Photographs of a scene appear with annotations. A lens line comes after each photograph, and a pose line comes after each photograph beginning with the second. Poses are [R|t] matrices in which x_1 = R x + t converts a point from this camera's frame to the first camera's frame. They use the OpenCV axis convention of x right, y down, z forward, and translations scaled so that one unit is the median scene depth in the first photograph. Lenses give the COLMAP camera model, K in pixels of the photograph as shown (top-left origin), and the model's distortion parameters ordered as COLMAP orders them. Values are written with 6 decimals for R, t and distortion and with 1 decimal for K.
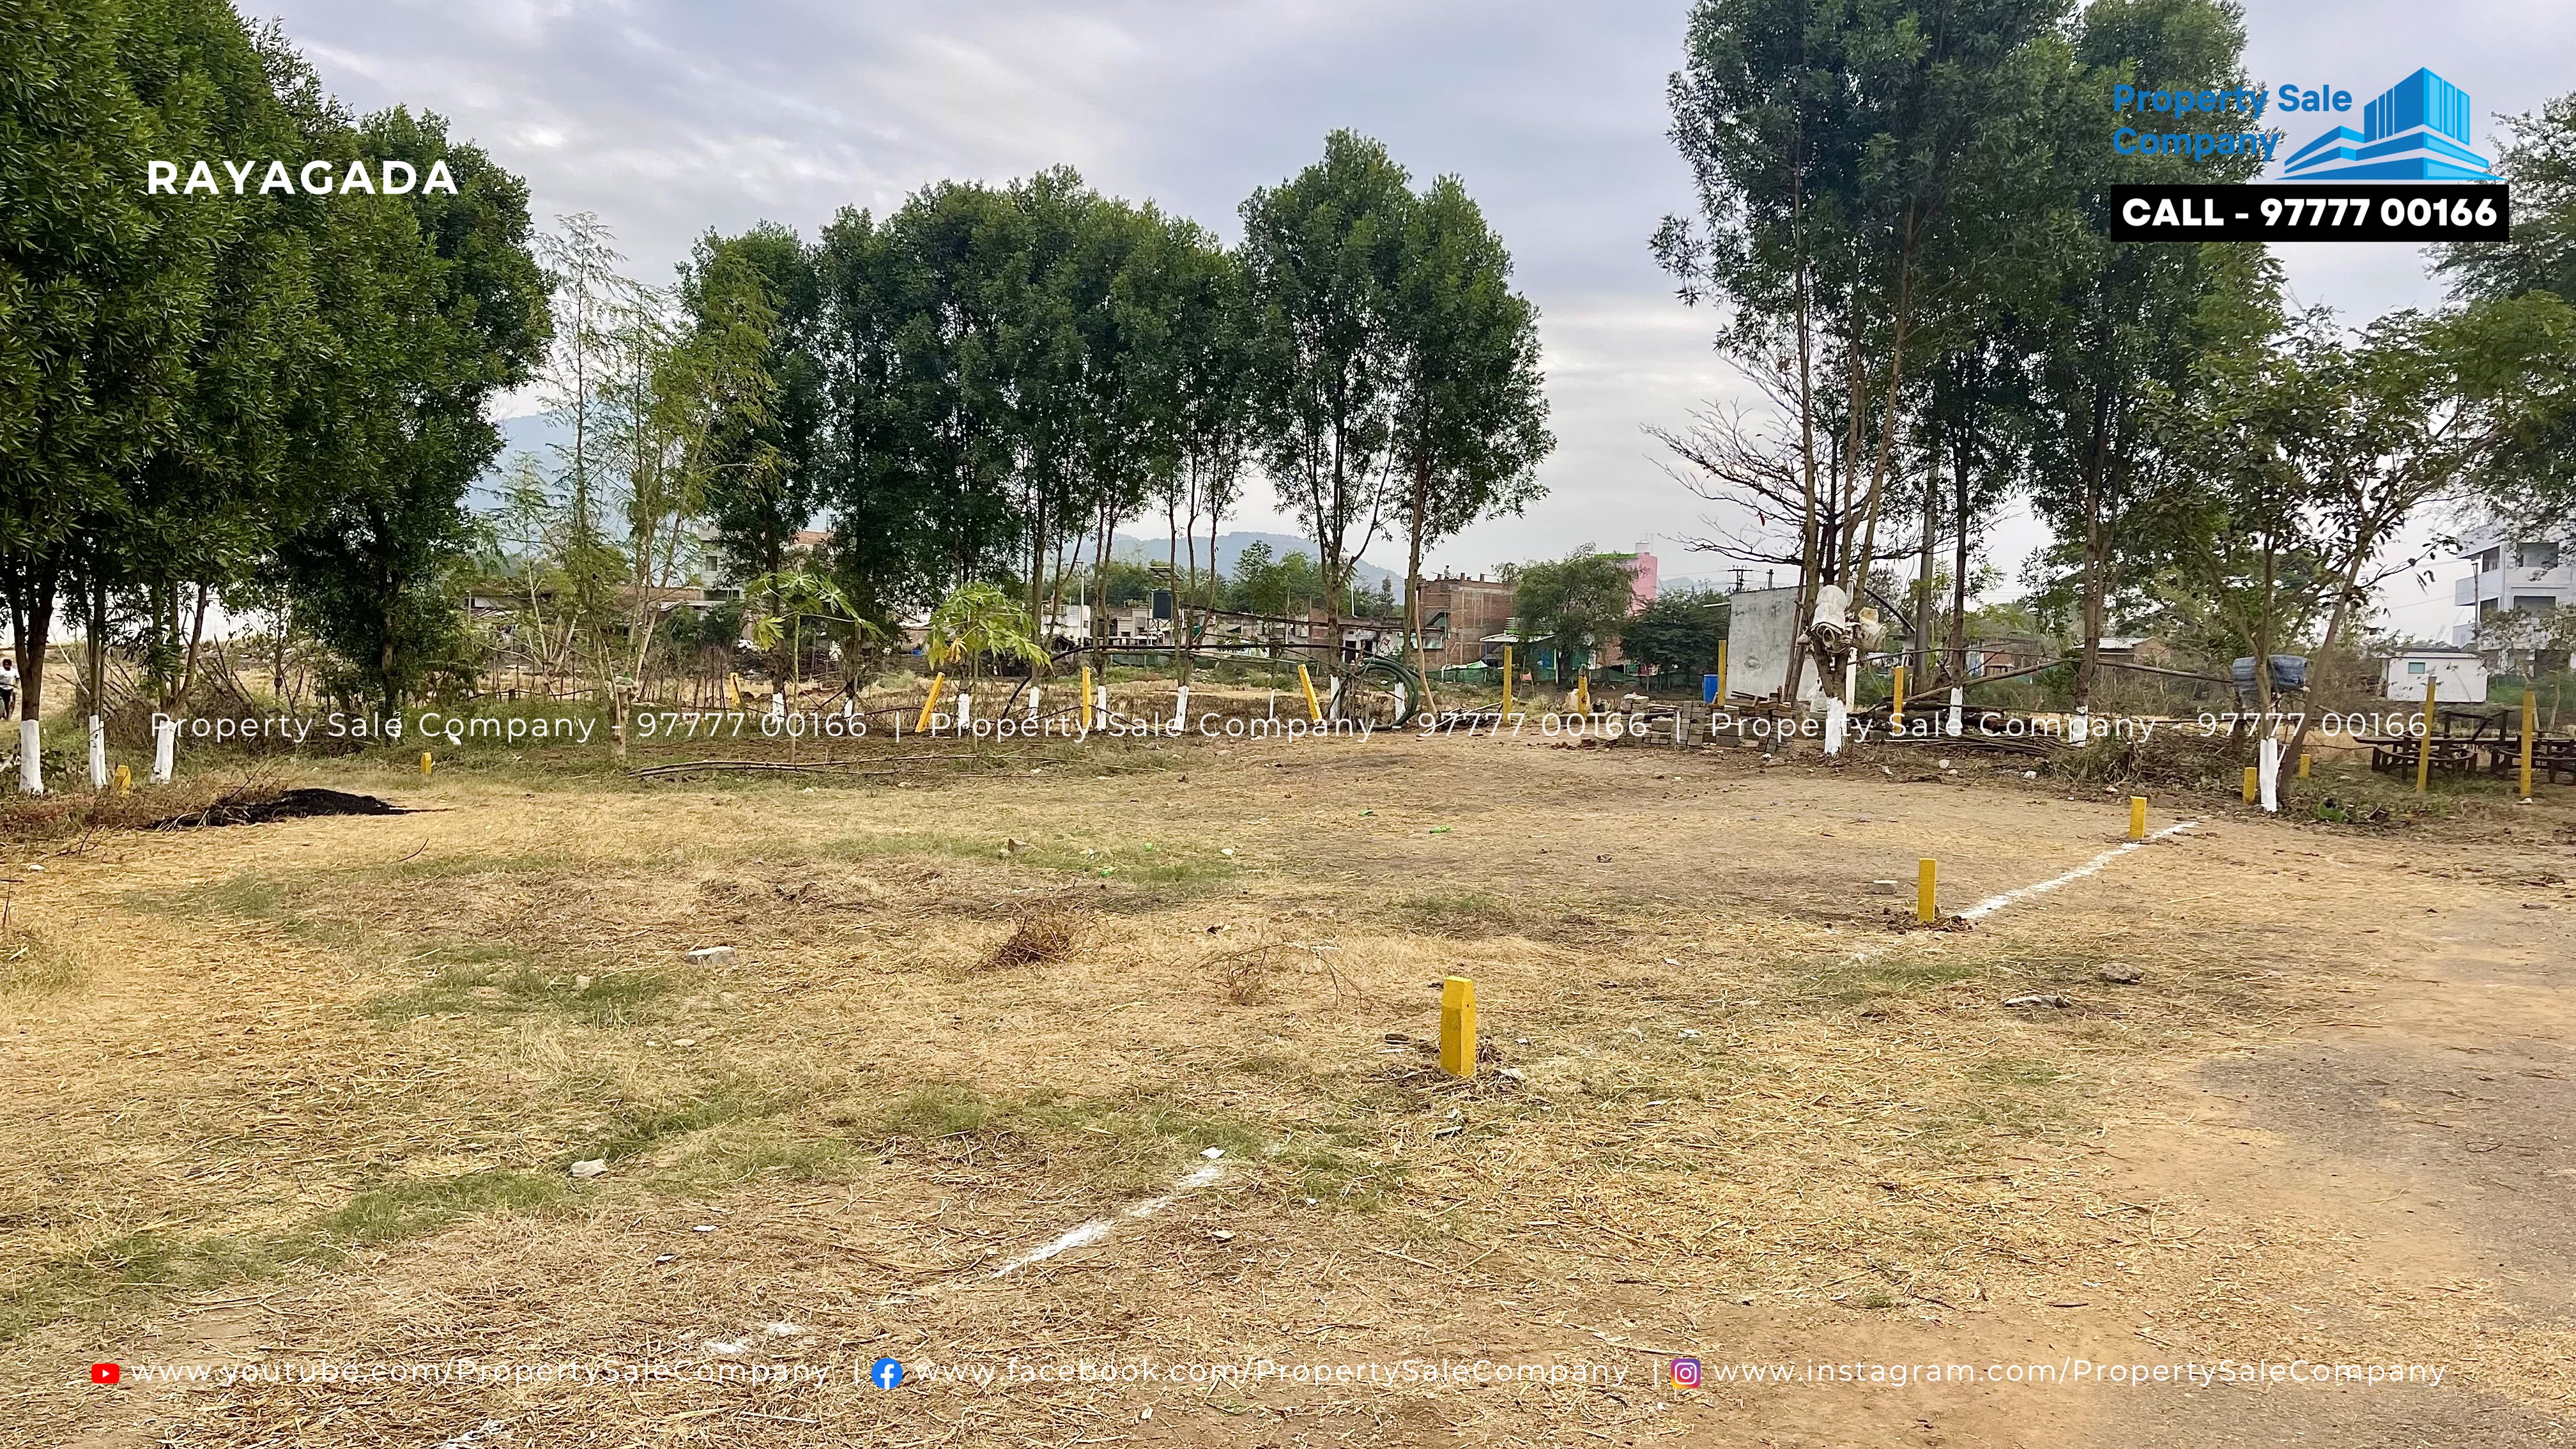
lens RADIAL K [[1918.1, 0, 1278.1], [0, 1918.1, 717.4], [0, 0, 1]] dist [0.010264, 0.004027]
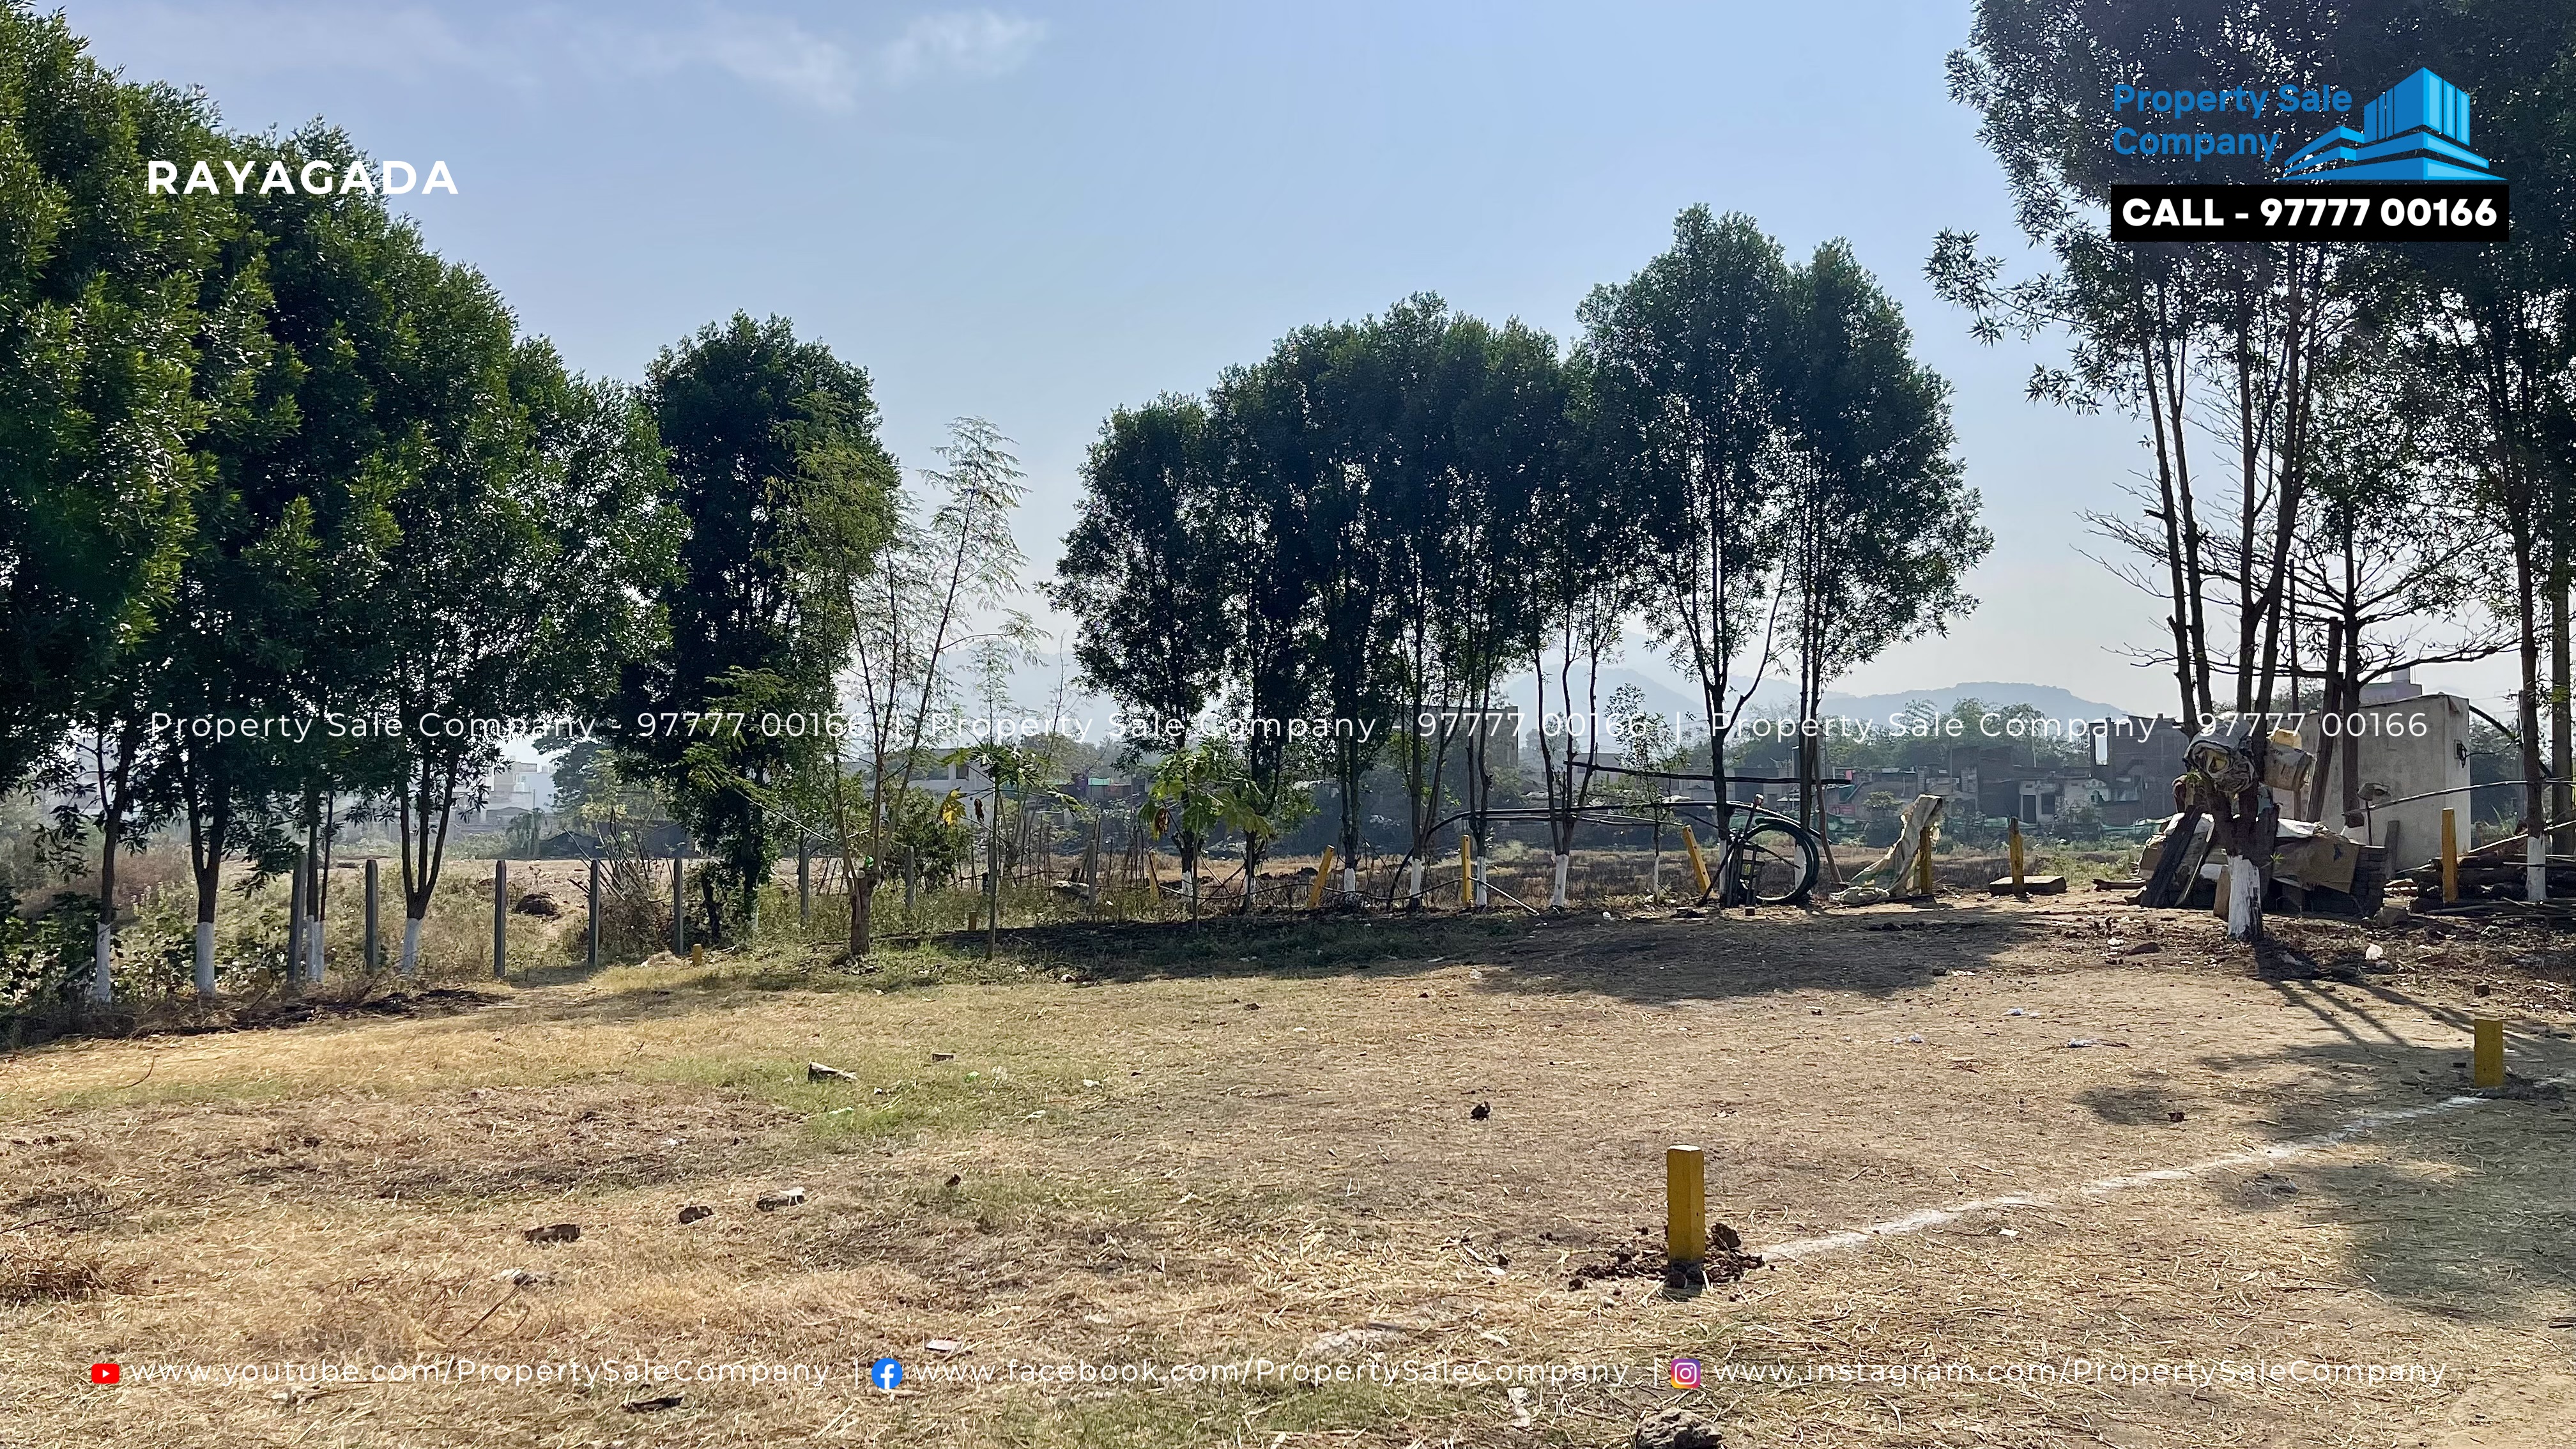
lens RADIAL K [[1918.1, 0, 1290.5], [0, 1918.1, 729.7], [0, 0, 1]] dist [0.010264, 0.004027]
pose [[0.922077, -0.049334, -0.383850, 0.180744], [0.017483, 0.996139, -0.086031, 0.000318], [0.386612, 0.072617, 0.919379, 0.146243]]
